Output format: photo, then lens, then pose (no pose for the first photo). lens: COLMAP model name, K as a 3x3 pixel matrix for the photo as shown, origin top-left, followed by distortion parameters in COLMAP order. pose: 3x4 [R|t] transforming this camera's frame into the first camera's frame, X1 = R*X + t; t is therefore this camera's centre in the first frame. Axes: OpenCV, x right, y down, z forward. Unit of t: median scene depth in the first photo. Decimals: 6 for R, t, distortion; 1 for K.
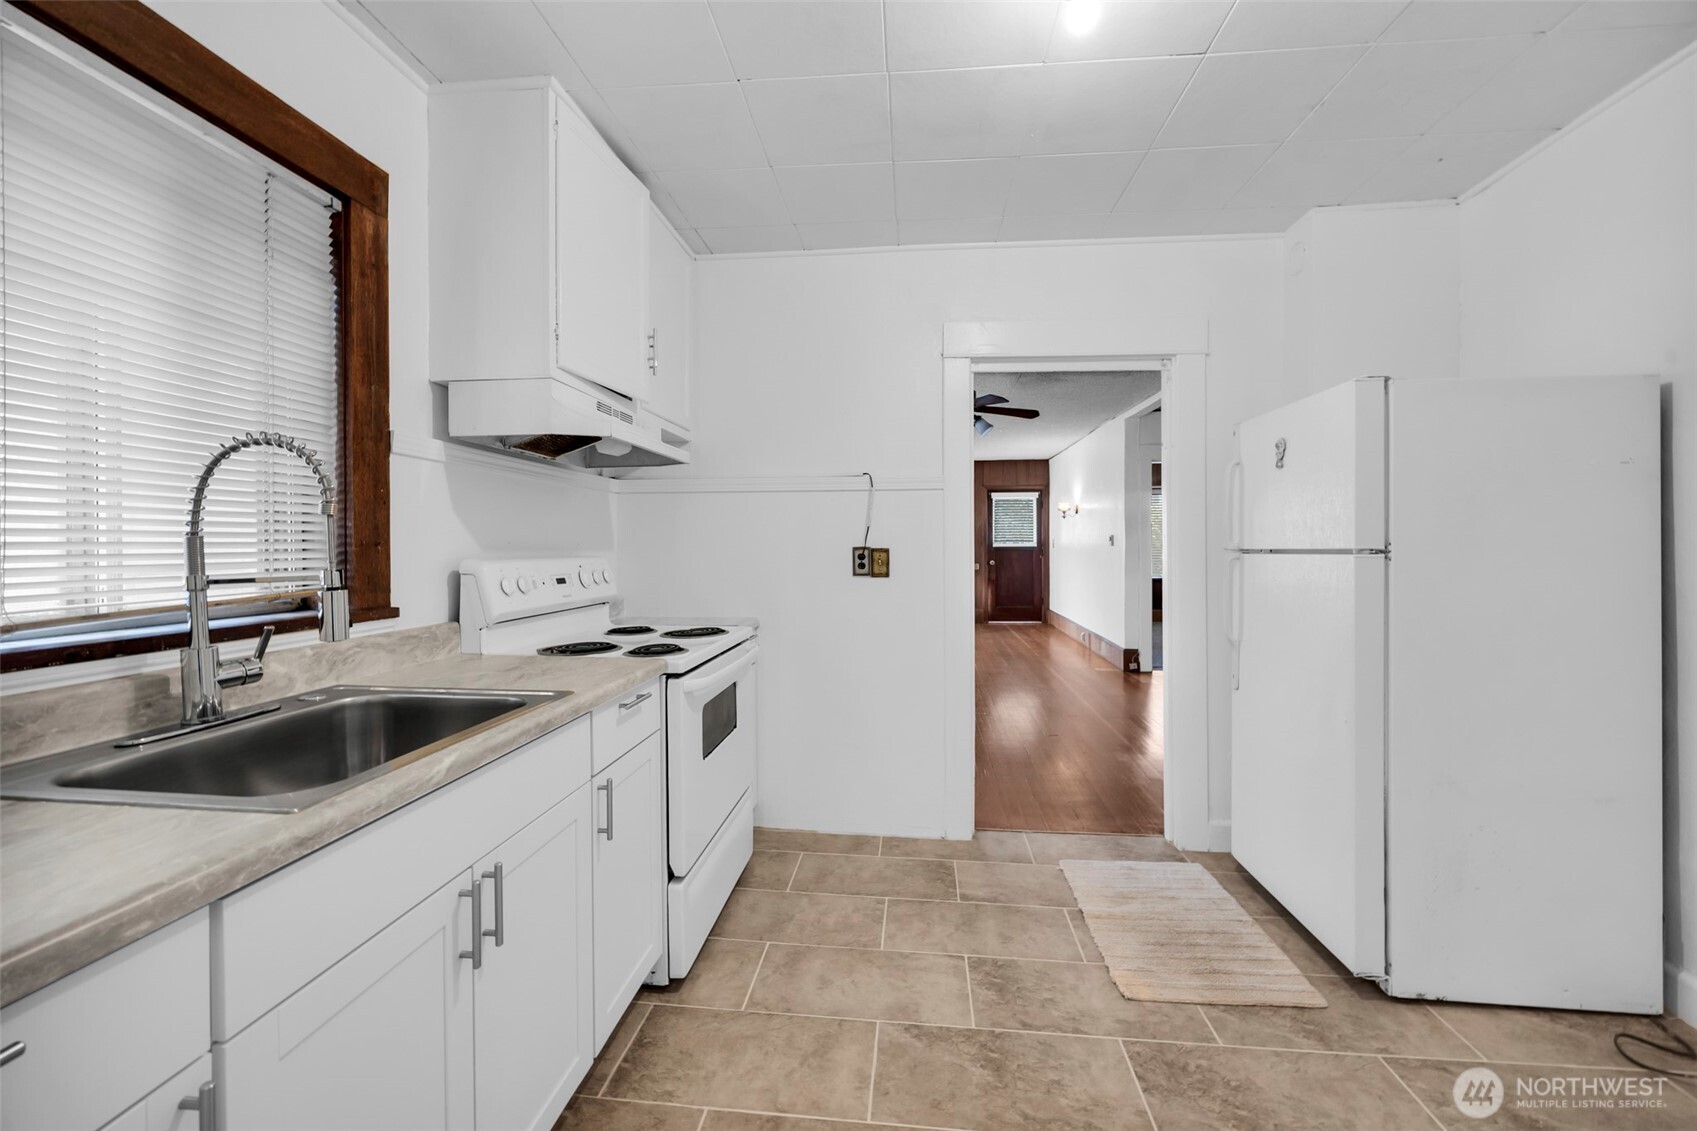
lens RADIAL K [[667.4, 0, 848.5], [0, 667.4, 565.5], [0, 0, 1]] dist [-0.000046, 0.000032]
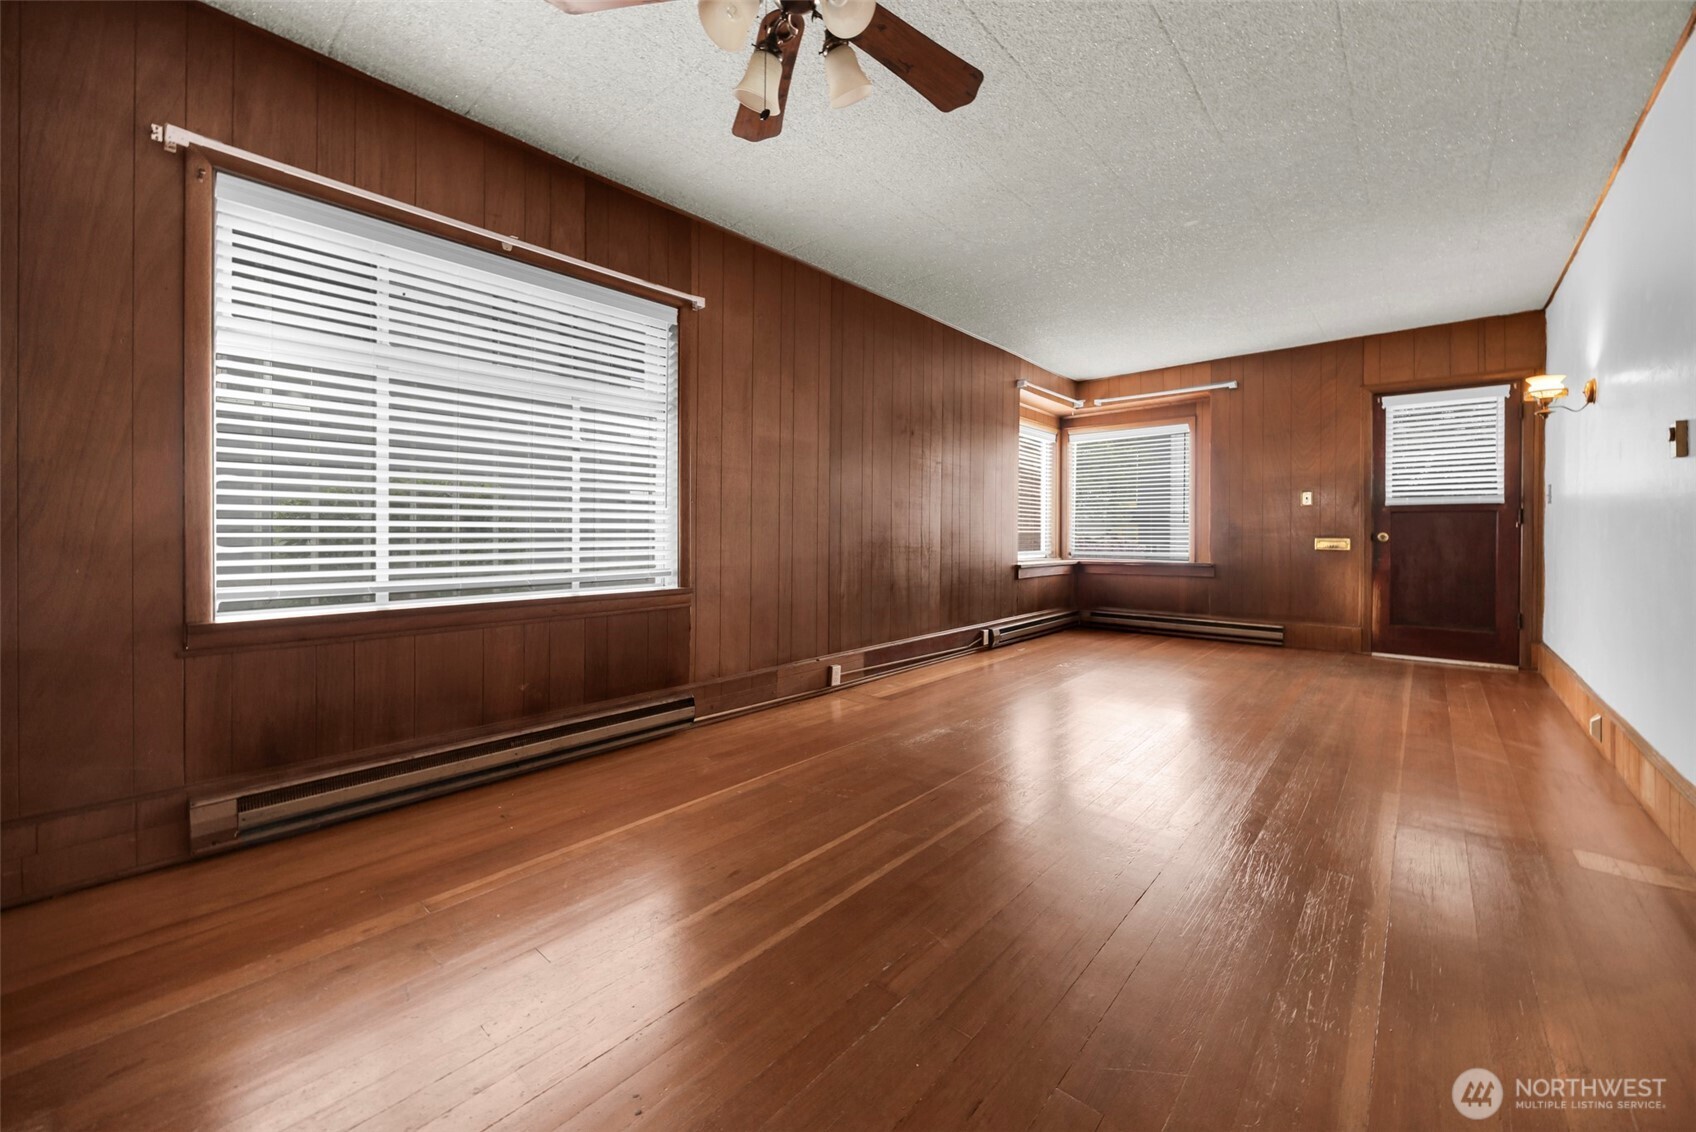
lens RADIAL K [[656.6, 0, 854.9], [0, 656.6, 550.9], [0, 0, 1]] dist [-0.001585, -0.000160]
pose [[0.815242, 0.017901, -0.578843, 0.177856], [-0.019649, 0.999802, 0.003246, 0.012680], [0.578786, 0.008727, 0.815432, 0.366106]]
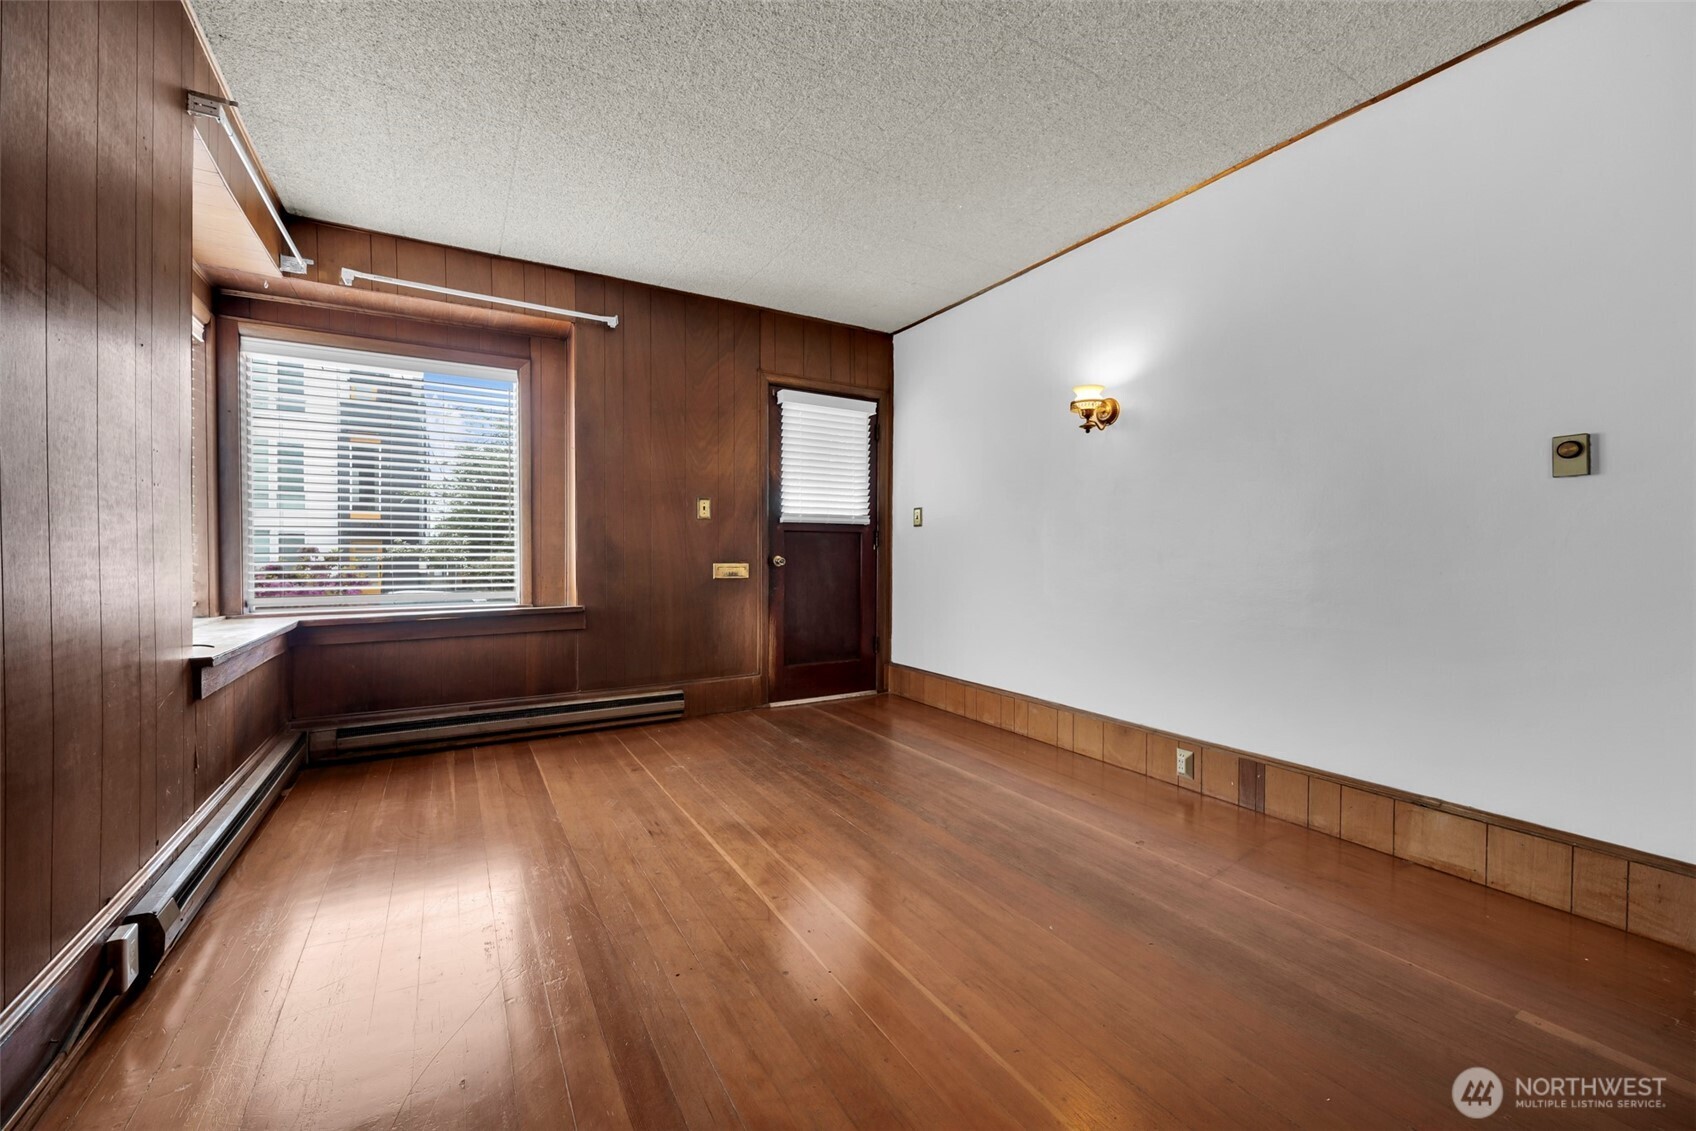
lens RADIAL K [[666.0, 0, 848.0], [0, 666.0, 565.5], [0, 0, 1]] dist [-0.002158, -0.000119]
pose [[0.799012, -0.010031, 0.601232, 0.000525], [0.017179, 0.999834, -0.006149, 0.002028], [-0.601070, 0.015242, 0.799051, 0.646918]]
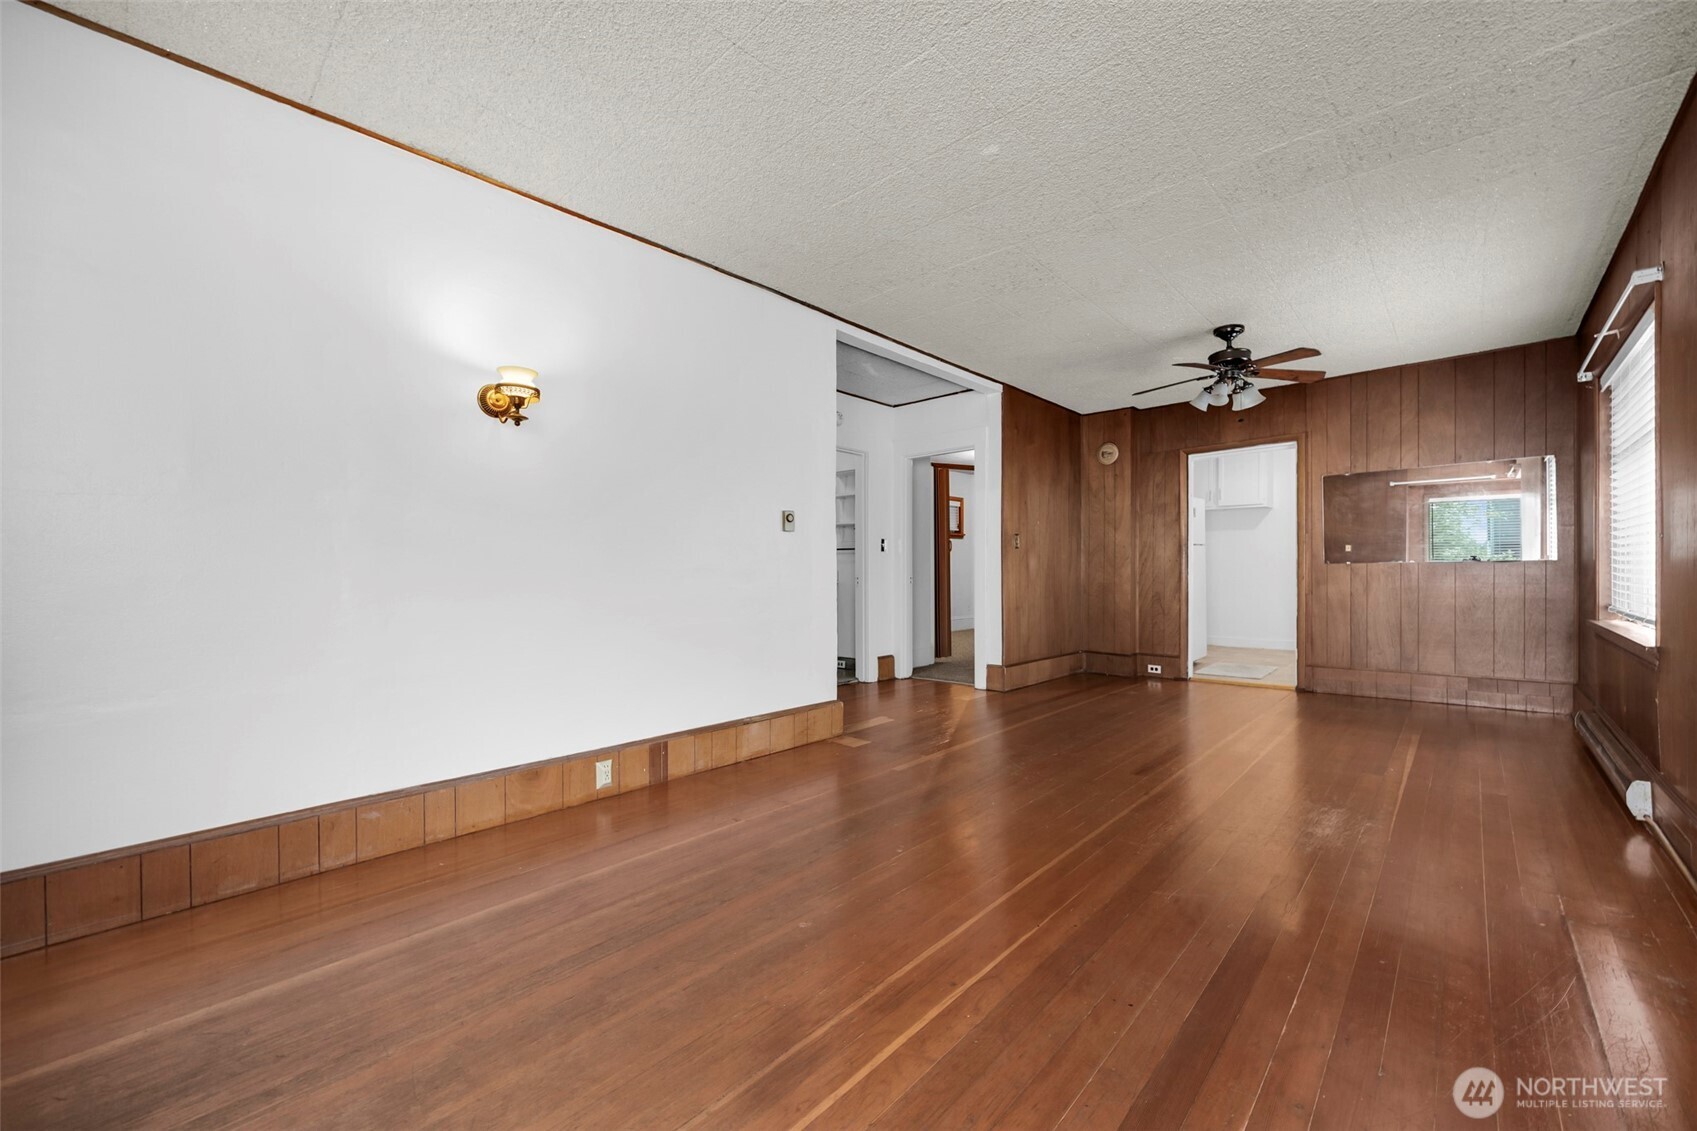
lens RADIAL K [[667.4, 0, 848.5], [0, 667.4, 565.5], [0, 0, 1]] dist [-0.000046, 0.000032]
pose [[-0.799604, 0.004836, 0.600508, 0.020305], [0.022232, 0.999520, 0.021554, -0.008078], [-0.600115, 0.030586, -0.799328, 0.942523]]
